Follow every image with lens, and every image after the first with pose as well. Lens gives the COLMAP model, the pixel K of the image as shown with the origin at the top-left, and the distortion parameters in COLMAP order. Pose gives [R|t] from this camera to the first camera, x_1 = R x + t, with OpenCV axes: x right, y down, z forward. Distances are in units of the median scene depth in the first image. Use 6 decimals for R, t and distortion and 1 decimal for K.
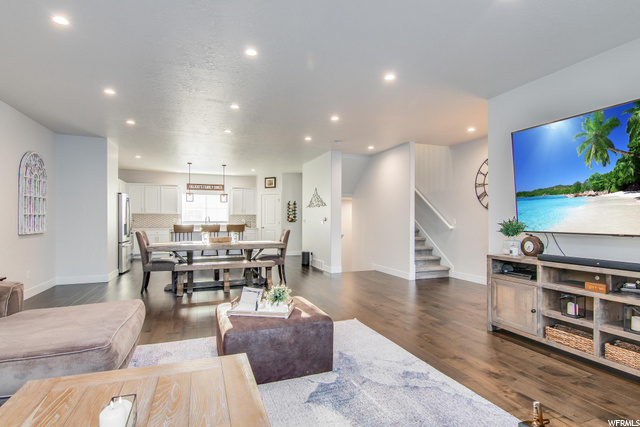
lens RADIAL K [[325.4, 0, 320.1], [0, 325.4, 218.1], [0, 0, 1]] dist [0.005573, -0.010211]
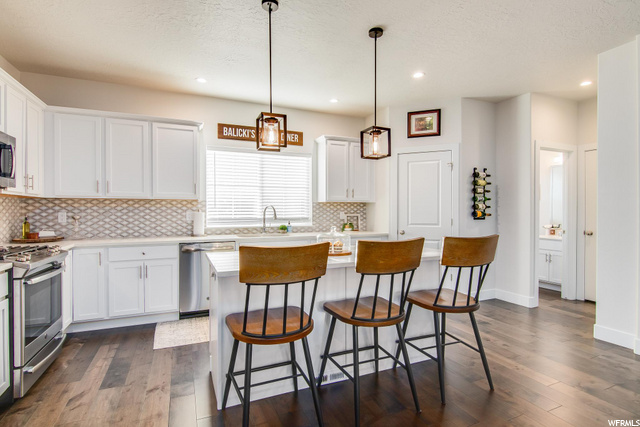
lens RADIAL K [[325.4, 0, 317.3], [0, 325.4, 210.3], [0, 0, 1]] dist [0.005573, -0.010211]
pose [[0.998554, 0.000675, 0.053745, -0.311862], [-0.000271, 0.999972, -0.007520, 0.003280], [-0.053749, 0.007495, 0.998526, 0.602906]]
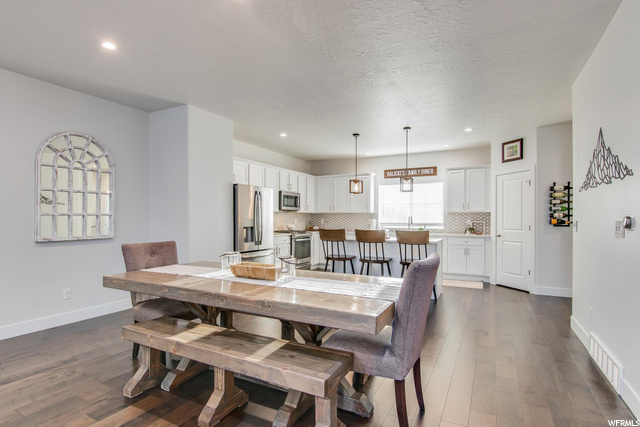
lens RADIAL K [[325.4, 0, 316.0], [0, 325.4, 216.1], [0, 0, 1]] dist [0.005573, -0.010211]
pose [[0.650461, -0.003324, -0.759533, 0.040146], [-0.007300, 0.999917, -0.010628, 0.004392], [0.759505, 0.012458, 0.650382, 0.422480]]
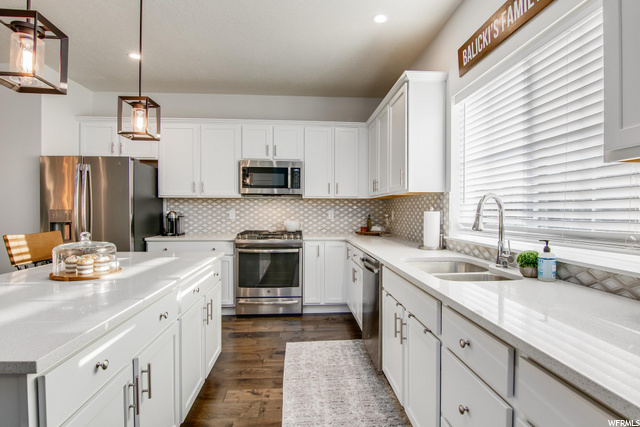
lens RADIAL K [[325.4, 0, 318.0], [0, 325.4, 212.4], [0, 0, 1]] dist [0.005573, -0.010211]
pose [[-0.285810, 0.005347, -0.958271, -0.173158], [-0.009900, 0.999915, 0.008532, 0.002033], [0.958235, 0.011926, -0.285733, 0.983385]]
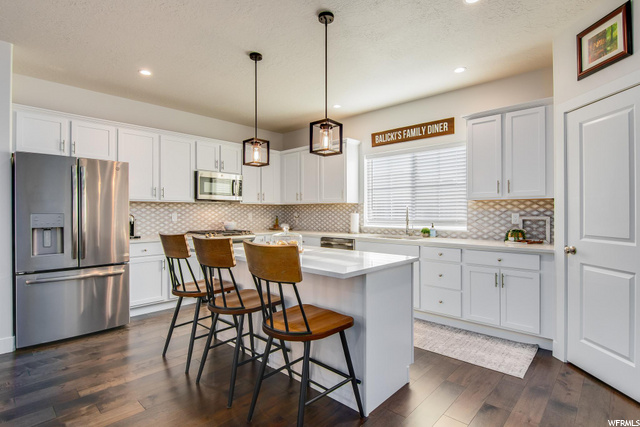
lens RADIAL K [[325.4, 0, 310.7], [0, 325.4, 210.1], [0, 0, 1]] dist [0.005573, -0.010211]
pose [[0.429348, -0.009043, -0.903094, -0.045133], [-0.005917, 0.999900, -0.012825, 0.004094], [0.903120, 0.010850, 0.429251, 0.743664]]
